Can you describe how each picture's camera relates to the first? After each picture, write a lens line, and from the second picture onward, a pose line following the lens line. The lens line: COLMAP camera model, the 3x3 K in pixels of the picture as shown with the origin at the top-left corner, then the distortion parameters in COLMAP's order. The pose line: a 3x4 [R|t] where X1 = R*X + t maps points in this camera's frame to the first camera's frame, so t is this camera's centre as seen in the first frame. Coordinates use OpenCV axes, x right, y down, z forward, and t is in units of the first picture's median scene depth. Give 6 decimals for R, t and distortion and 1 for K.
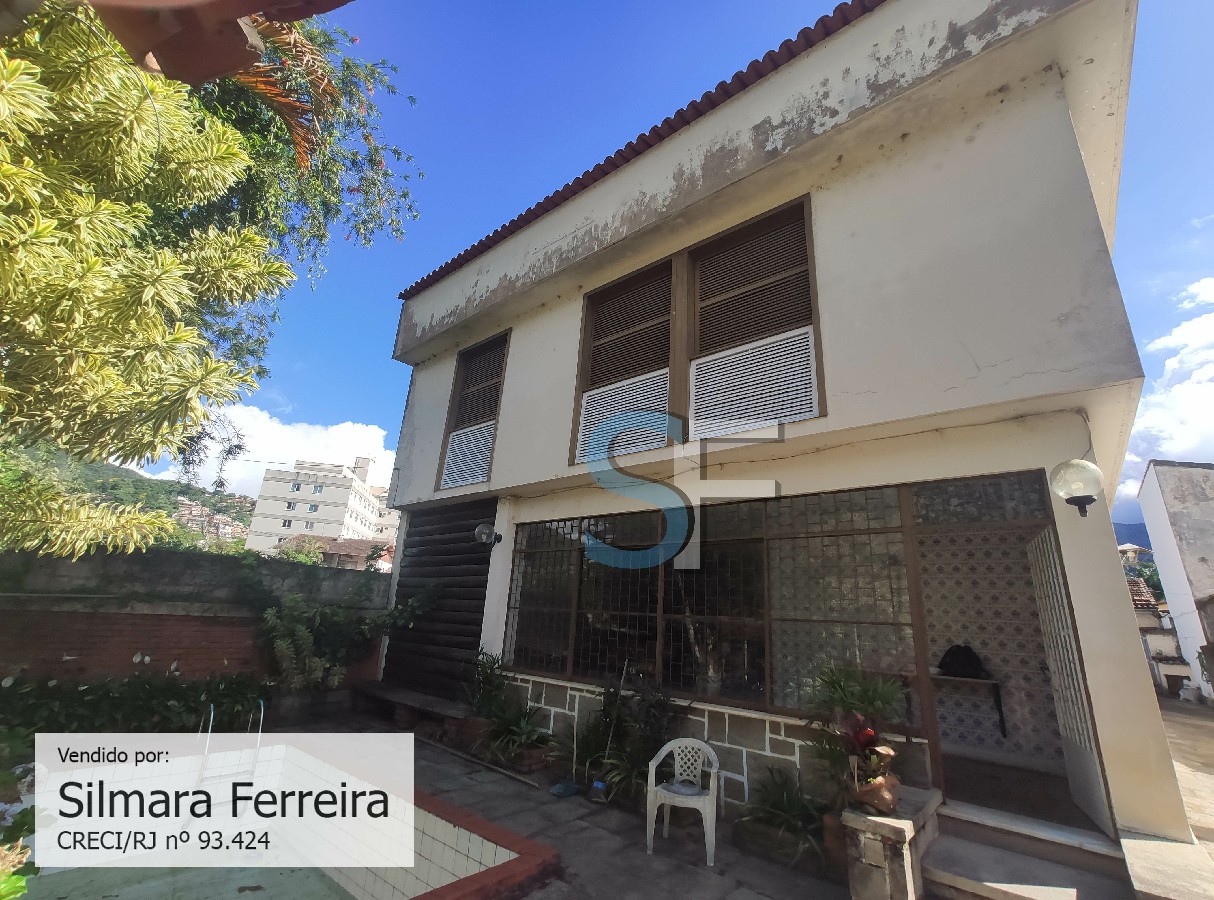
lens RADIAL K [[531.3, 0, 612.7], [0, 531.3, 449.0], [0, 0, 1]] dist [-0.019408, 0.016014]
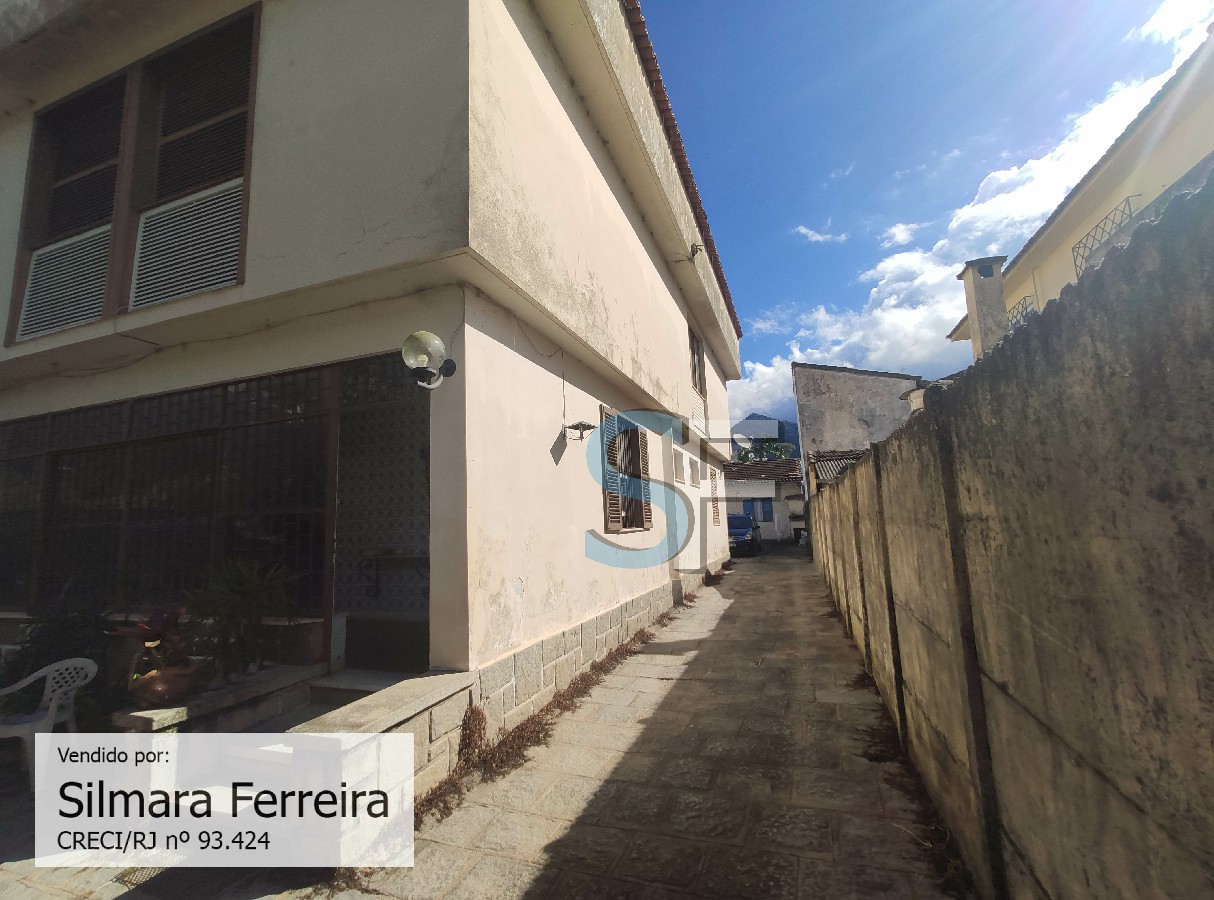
lens RADIAL K [[510.8, 0, 608.4], [0, 510.8, 442.5], [0, 0, 1]] dist [0.000222, 0.013801]
pose [[0.949700, -0.040526, 0.310526, 0.569733], [-0.010299, 0.987013, 0.160311, 0.042827], [-0.312990, -0.155446, 0.936949, -0.019390]]
